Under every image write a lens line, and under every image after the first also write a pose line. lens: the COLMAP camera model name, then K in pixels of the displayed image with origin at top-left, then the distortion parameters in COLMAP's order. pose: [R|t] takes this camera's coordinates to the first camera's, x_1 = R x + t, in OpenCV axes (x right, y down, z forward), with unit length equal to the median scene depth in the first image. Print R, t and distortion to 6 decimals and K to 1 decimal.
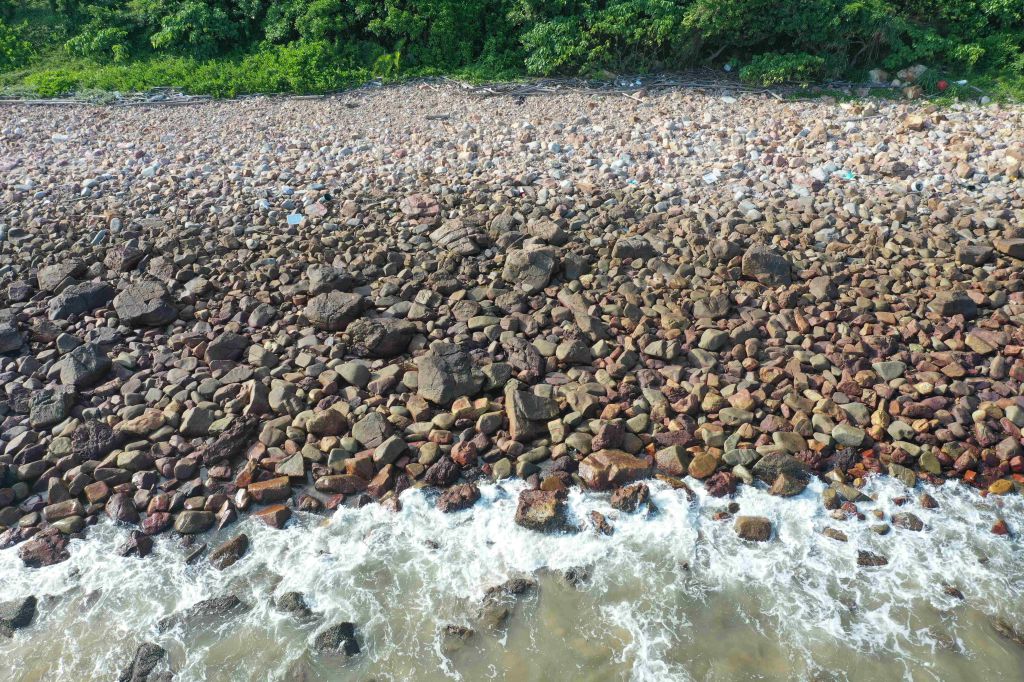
lens RADIAL K [[799.3, 0, 512.0], [0, 799.3, 341.0], [0, 0, 1]] dist [-0.016086, 0.000049]
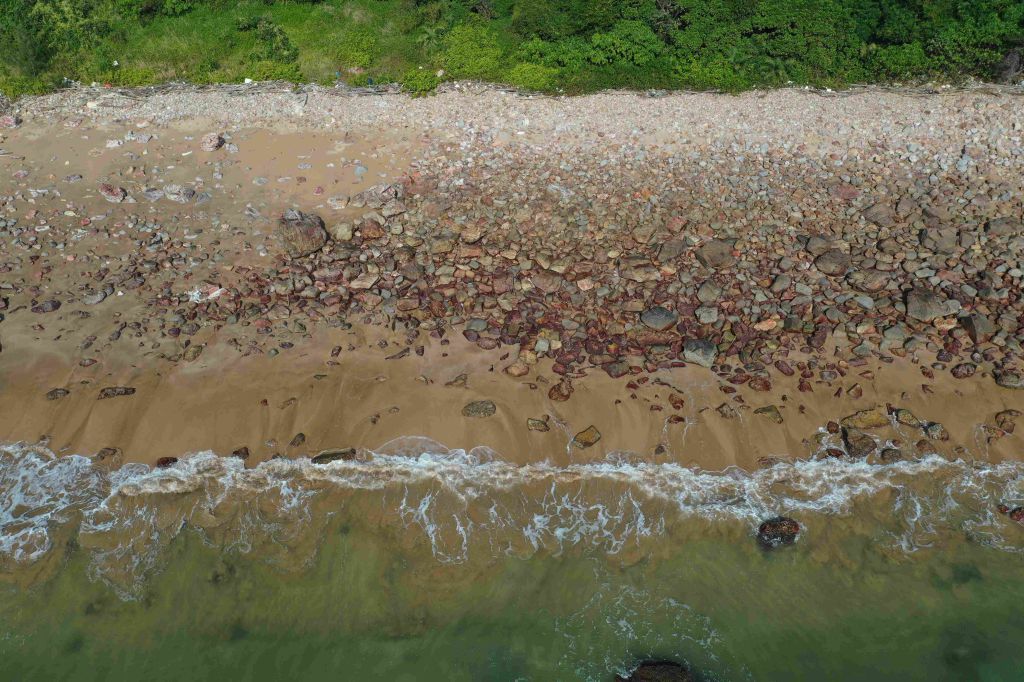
lens RADIAL K [[800.0, 0, 512.0], [0, 800.0, 341.0], [0, 0, 1]] dist [-0.009134, -0.008029]
pose [[0.995707, 0.046442, -0.080061, -0.707693], [-0.037489, 0.993235, 0.109901, -0.033650], [0.084624, -0.106428, 0.990713, -0.697245]]
